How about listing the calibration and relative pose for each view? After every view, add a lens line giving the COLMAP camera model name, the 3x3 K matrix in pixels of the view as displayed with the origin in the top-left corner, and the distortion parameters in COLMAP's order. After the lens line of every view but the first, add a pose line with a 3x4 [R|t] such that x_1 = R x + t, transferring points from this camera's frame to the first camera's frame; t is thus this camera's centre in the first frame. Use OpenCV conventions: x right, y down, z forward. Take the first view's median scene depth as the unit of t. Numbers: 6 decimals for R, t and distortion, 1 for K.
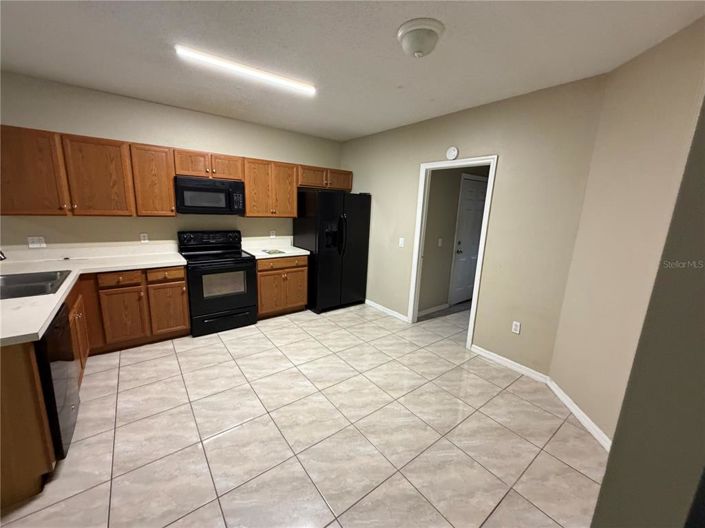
lens RADIAL K [[282.7, 0, 351.2], [0, 282.7, 262.8], [0, 0, 1]] dist [0.000549, 0.001190]
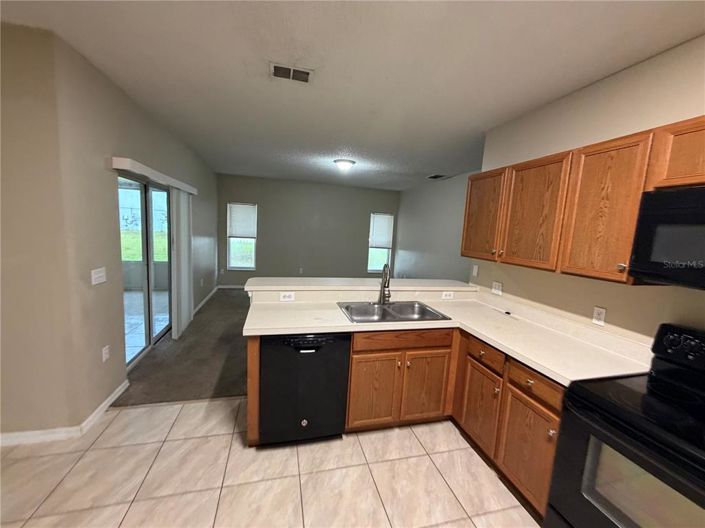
lens RADIAL K [[282.7, 0, 350.7], [0, 282.7, 263.8], [0, 0, 1]] dist [0.000549, 0.001190]
pose [[-0.391538, 0.054742, -0.918532, -0.059942], [-0.246138, 0.955622, 0.161873, -0.180900], [0.886631, 0.289465, -0.360689, 0.874519]]
